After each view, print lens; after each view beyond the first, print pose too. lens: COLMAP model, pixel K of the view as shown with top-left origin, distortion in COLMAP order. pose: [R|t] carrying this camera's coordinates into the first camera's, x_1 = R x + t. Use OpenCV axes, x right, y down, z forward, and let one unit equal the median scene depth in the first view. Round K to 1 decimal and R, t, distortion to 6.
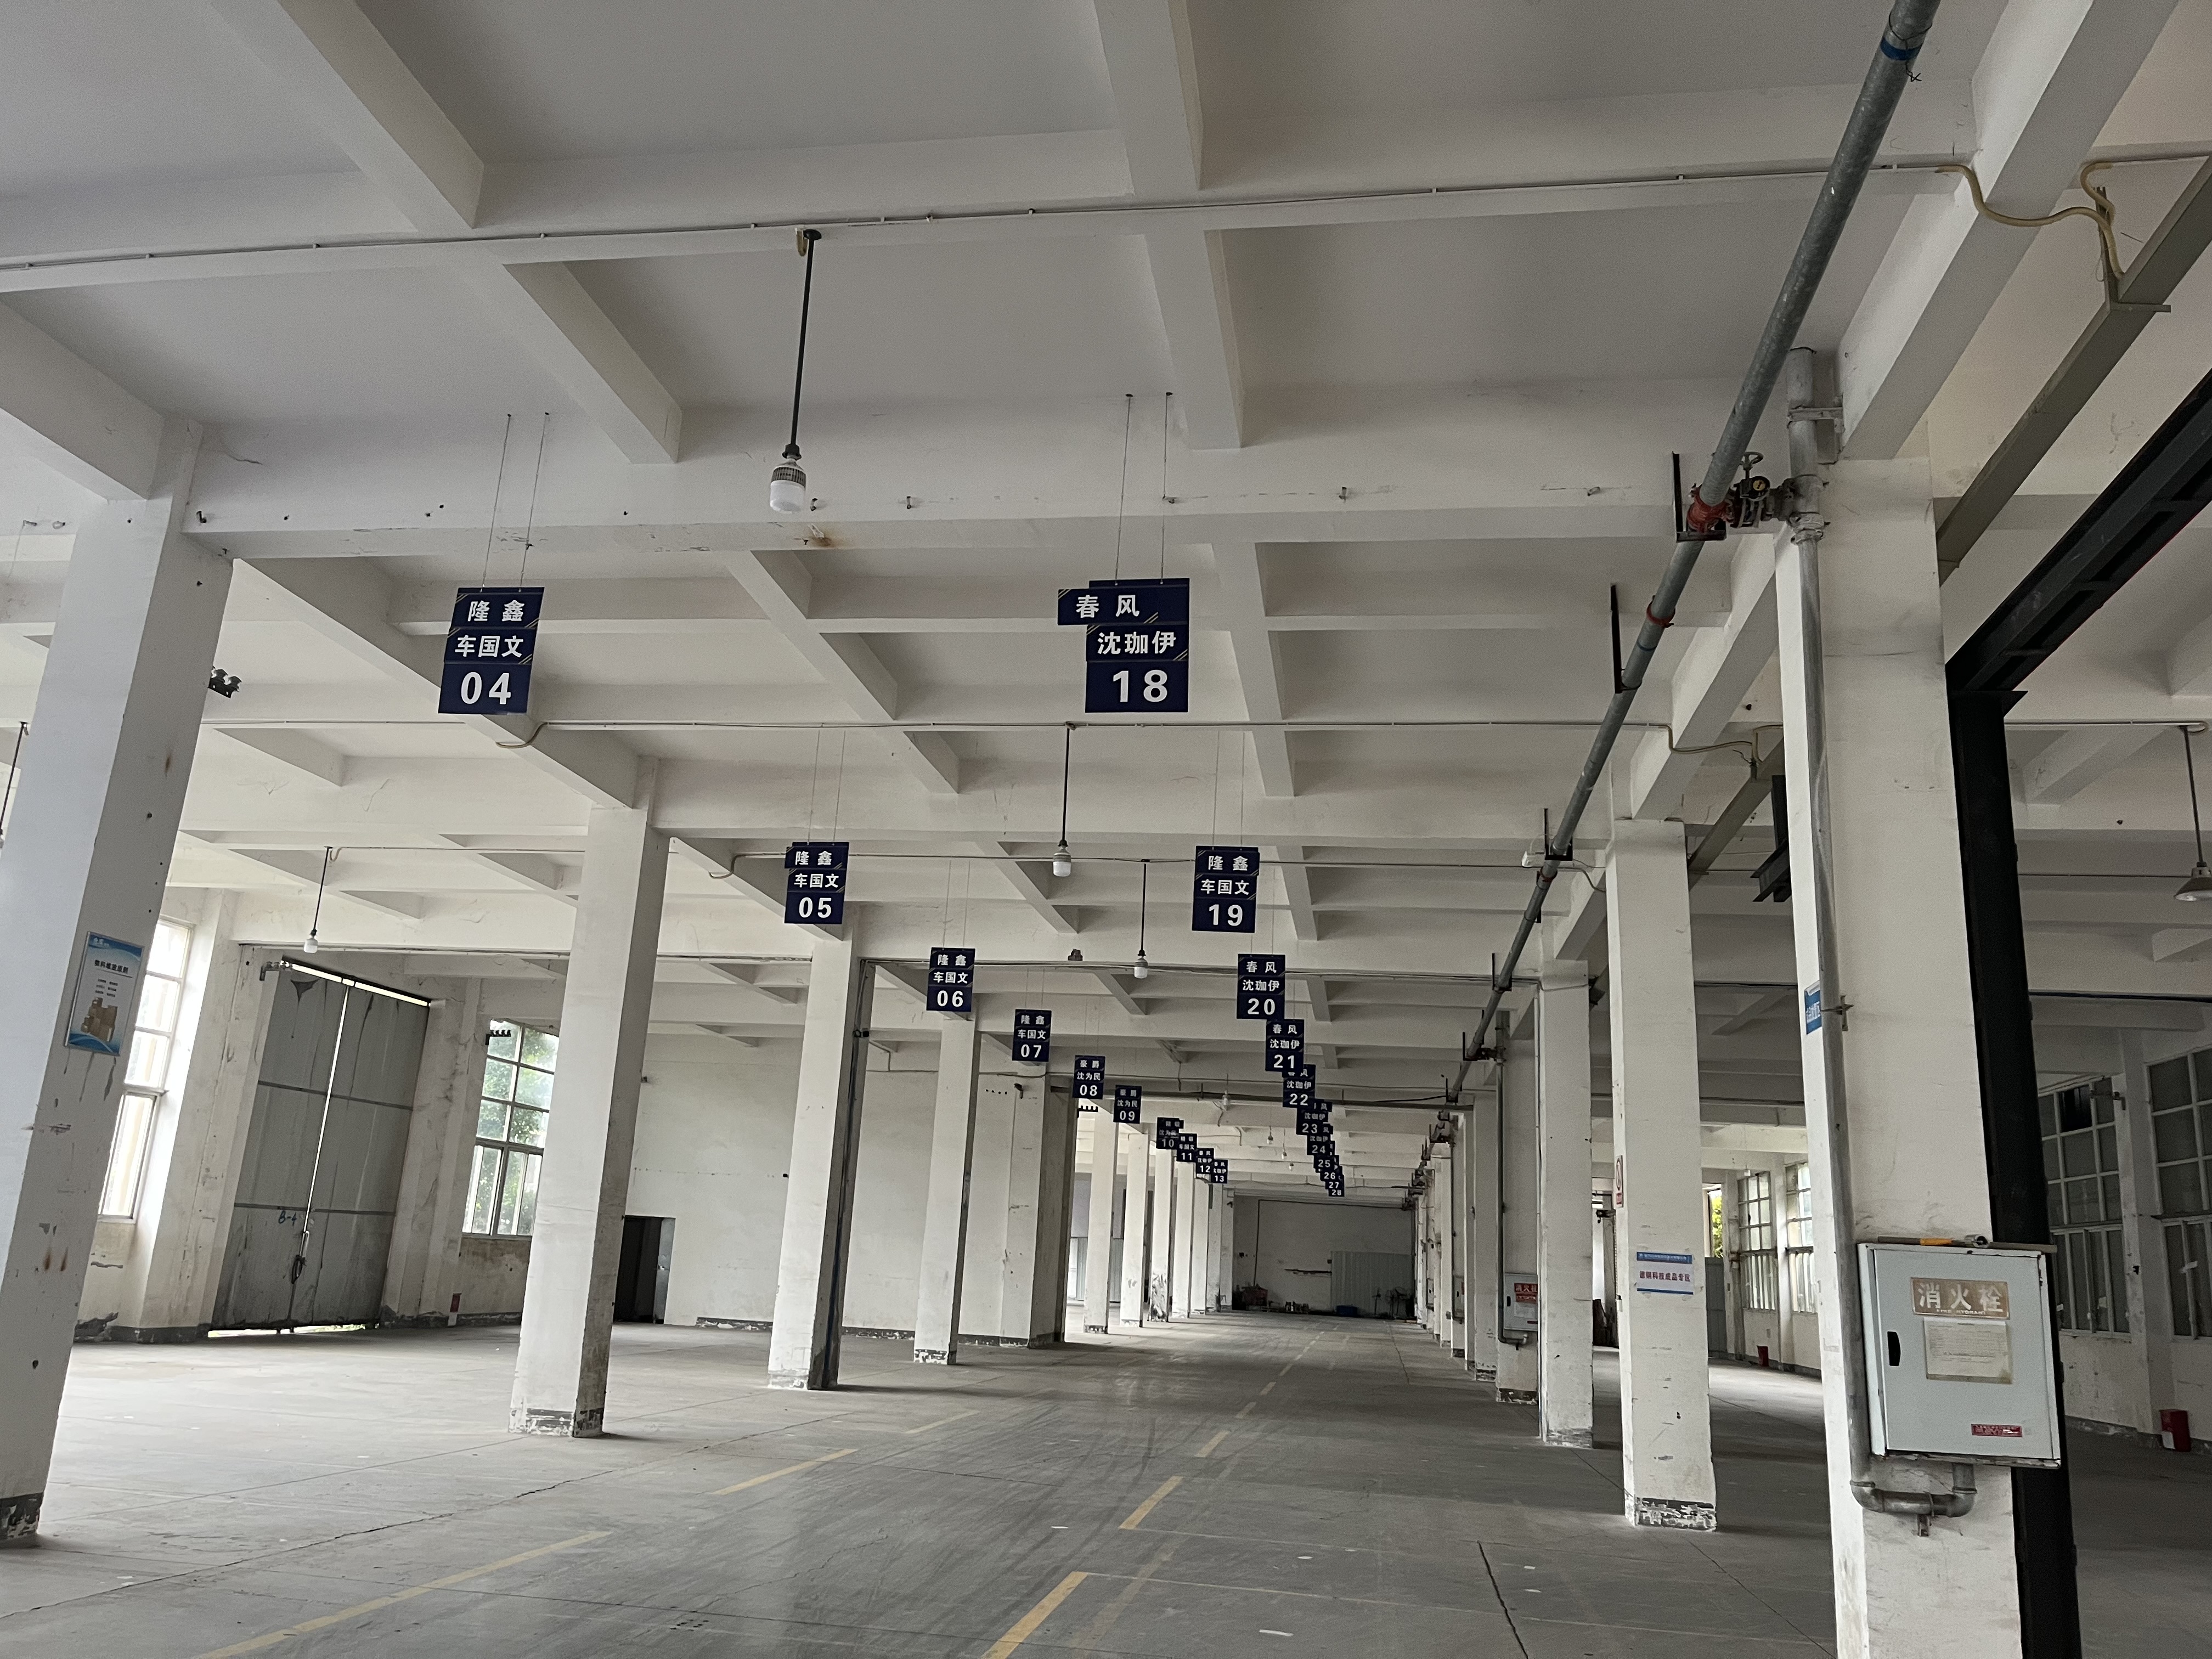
lens RADIAL K [[1661.4, 0, 1106.0], [0, 1661.4, 829.5], [0, 0, 1]] dist [0.070058, -0.097619]
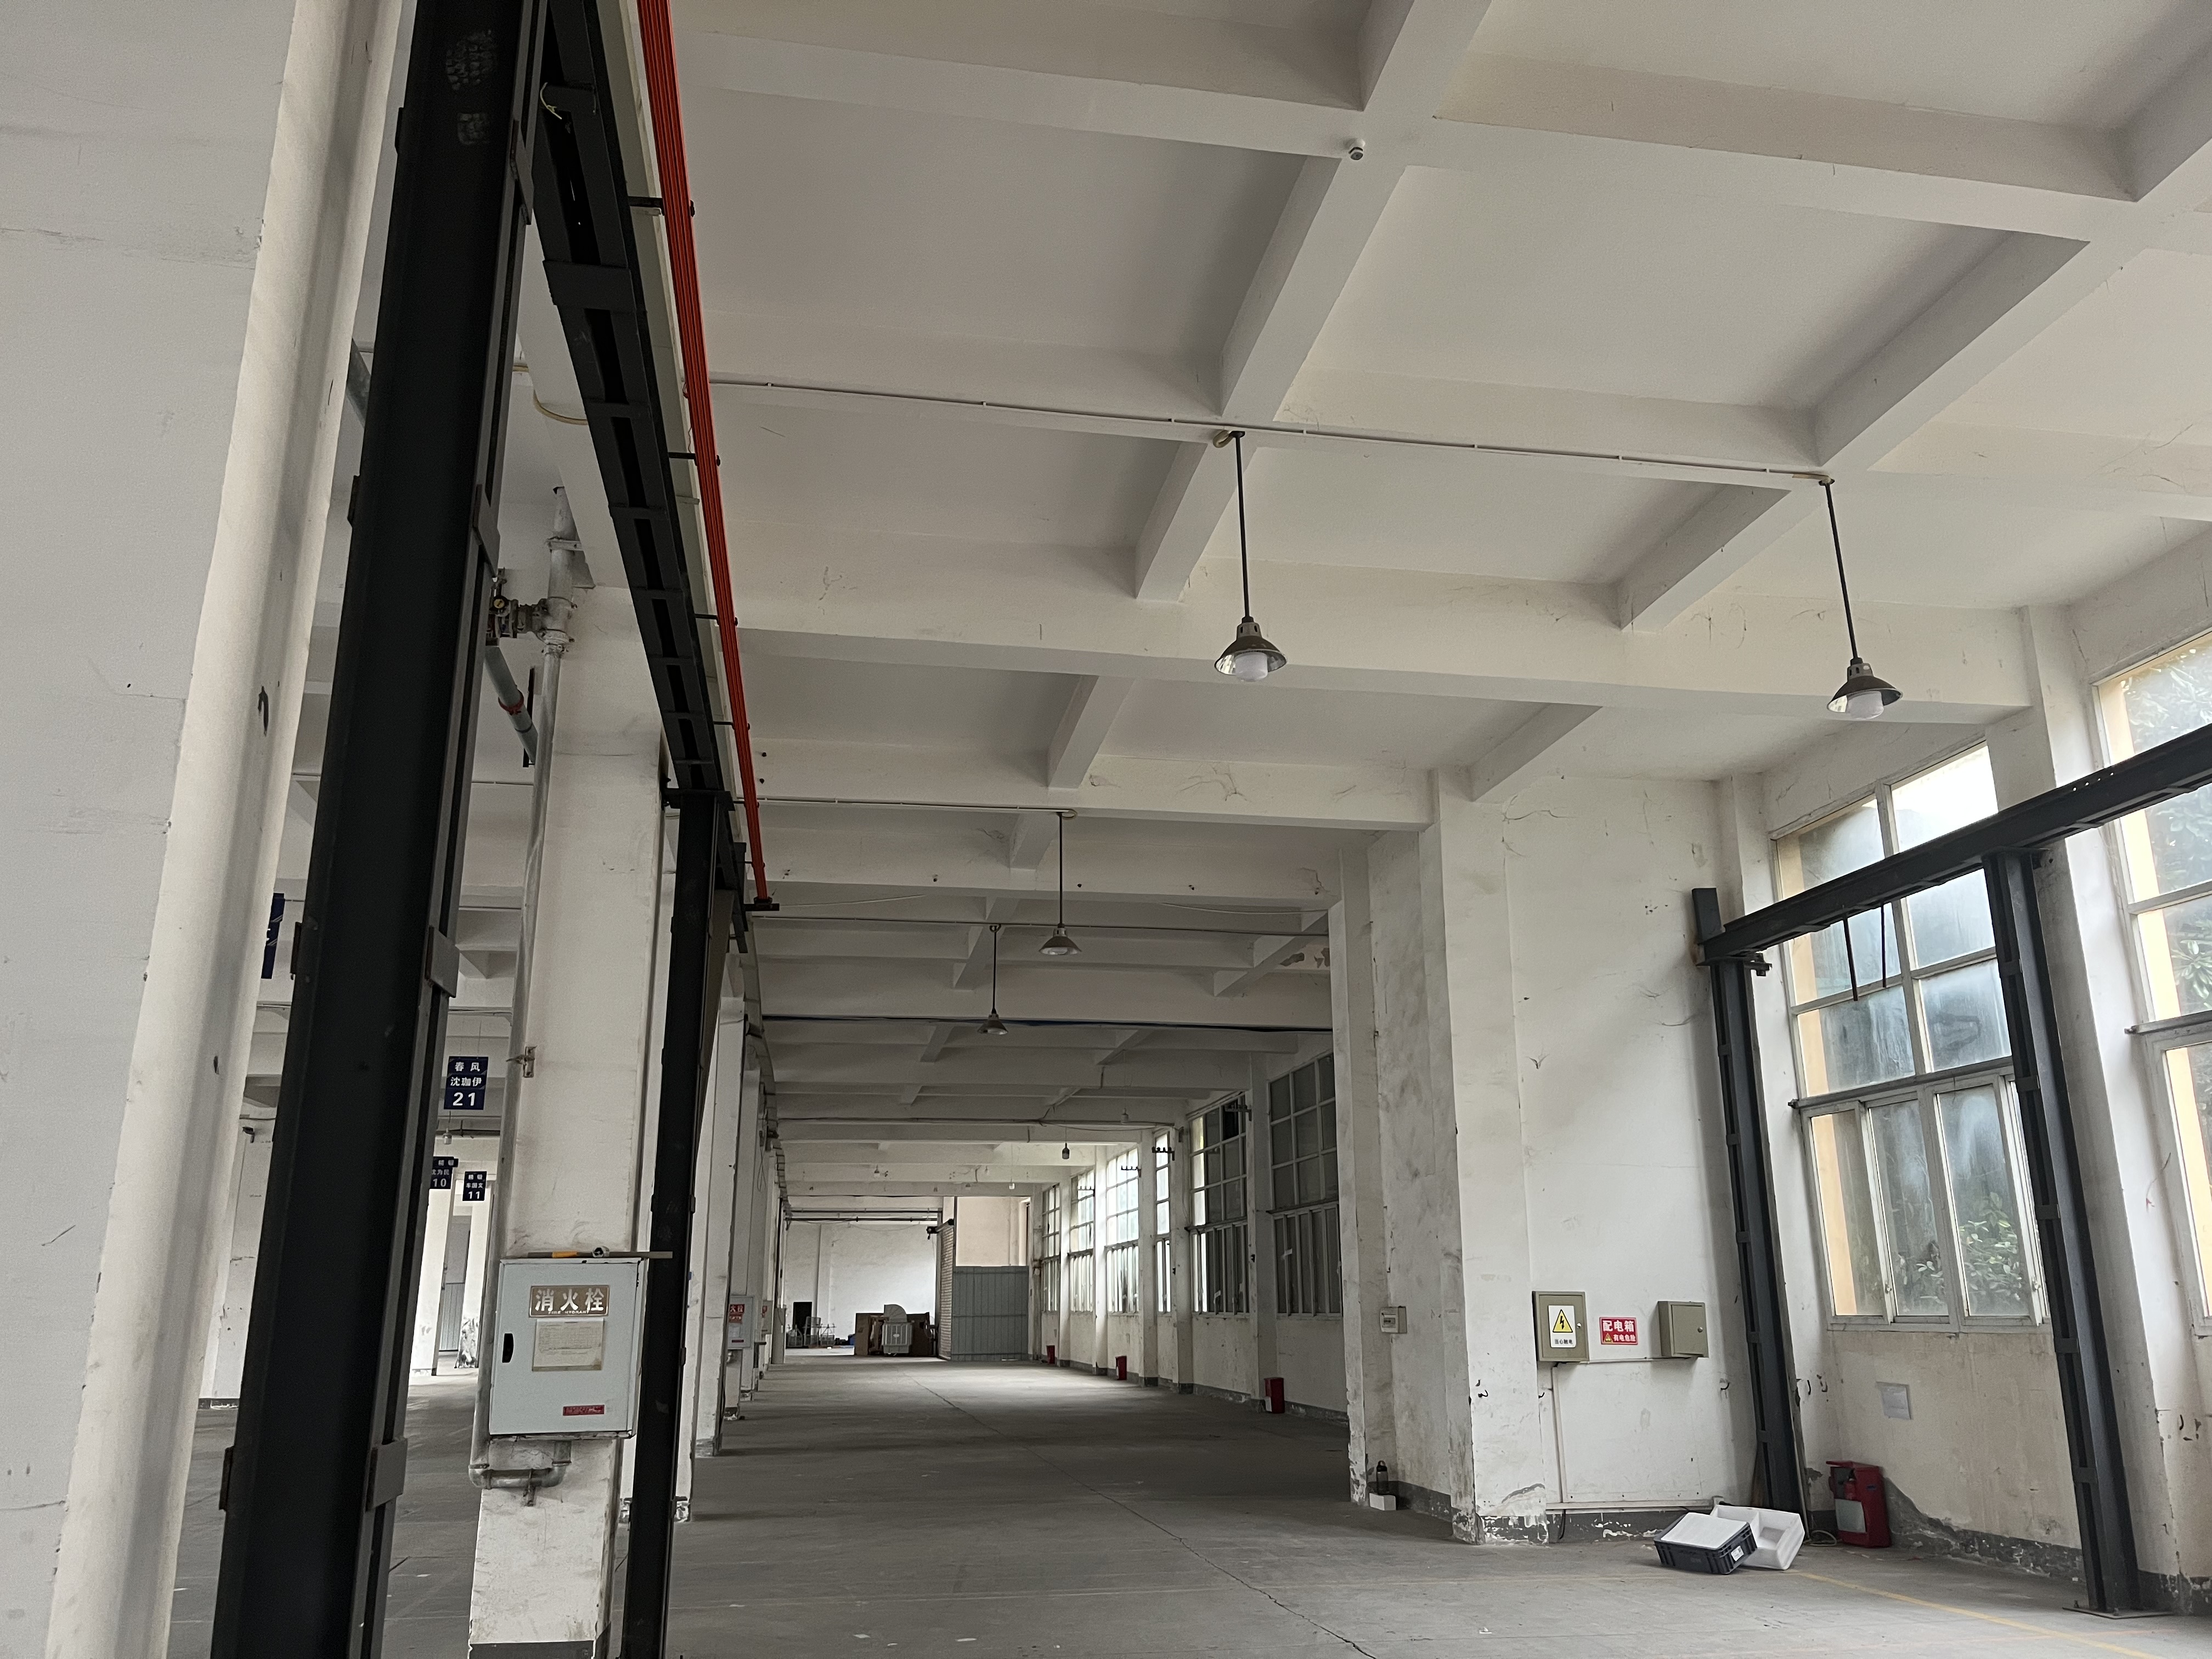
lens RADIAL K [[1663.9, 0, 1106.0], [0, 1663.9, 829.5], [0, 0, 1]] dist [0.026535, -0.002160]
pose [[0.946709, 0.029871, 0.320701, 0.172351], [-0.025119, 0.999505, -0.018946, -0.015719], [-0.321108, 0.009880, 0.946991, -0.090833]]
